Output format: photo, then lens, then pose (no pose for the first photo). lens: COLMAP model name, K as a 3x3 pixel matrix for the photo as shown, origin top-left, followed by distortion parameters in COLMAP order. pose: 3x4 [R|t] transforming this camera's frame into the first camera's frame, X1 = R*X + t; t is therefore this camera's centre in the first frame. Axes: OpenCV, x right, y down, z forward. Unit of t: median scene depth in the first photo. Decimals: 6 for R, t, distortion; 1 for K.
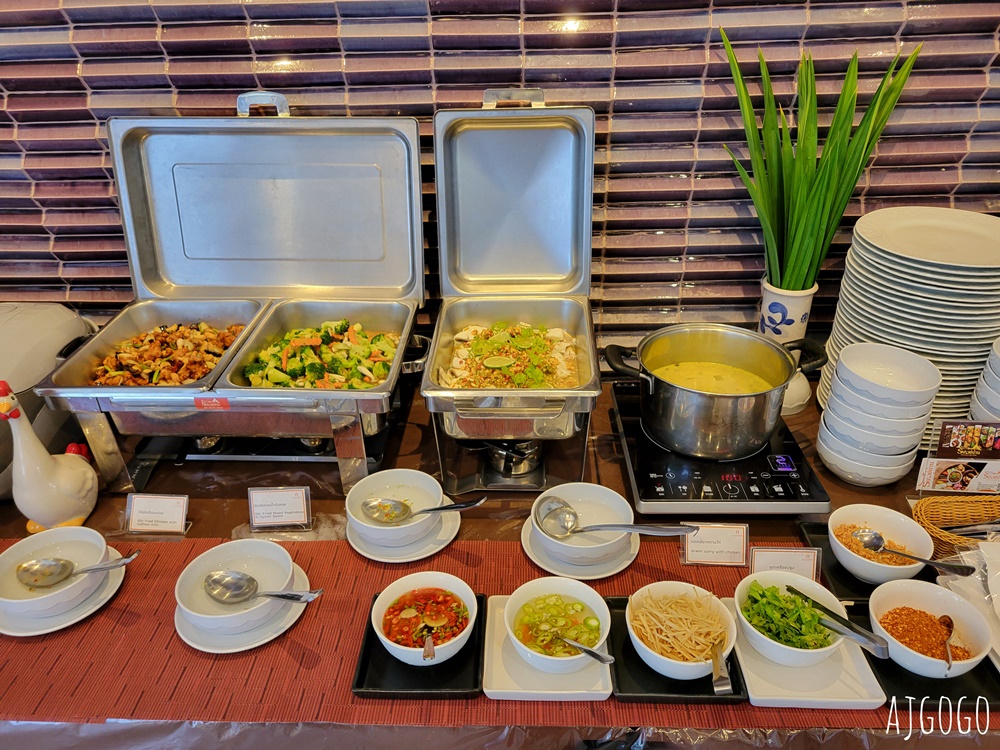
lens RADIAL K [[755.8, 0, 500.0], [0, 755.8, 375.0], [0, 0, 1]] dist [0.030955, -0.000384]
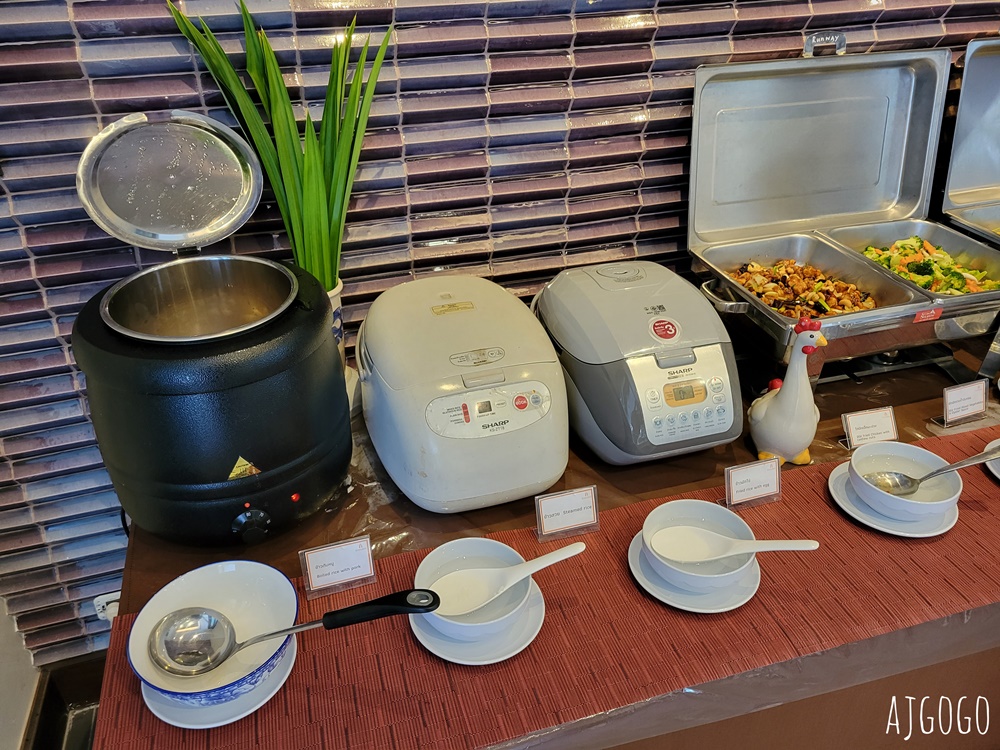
lens RADIAL K [[755.8, 0, 500.0], [0, 755.8, 375.0], [0, 0, 1]] dist [0.030955, -0.000384]
pose [[0.945565, -0.161295, 0.282649, -1.080945], [0.155473, 0.986901, 0.043063, -0.015427], [-0.285892, 0.003225, 0.958256, 0.103909]]
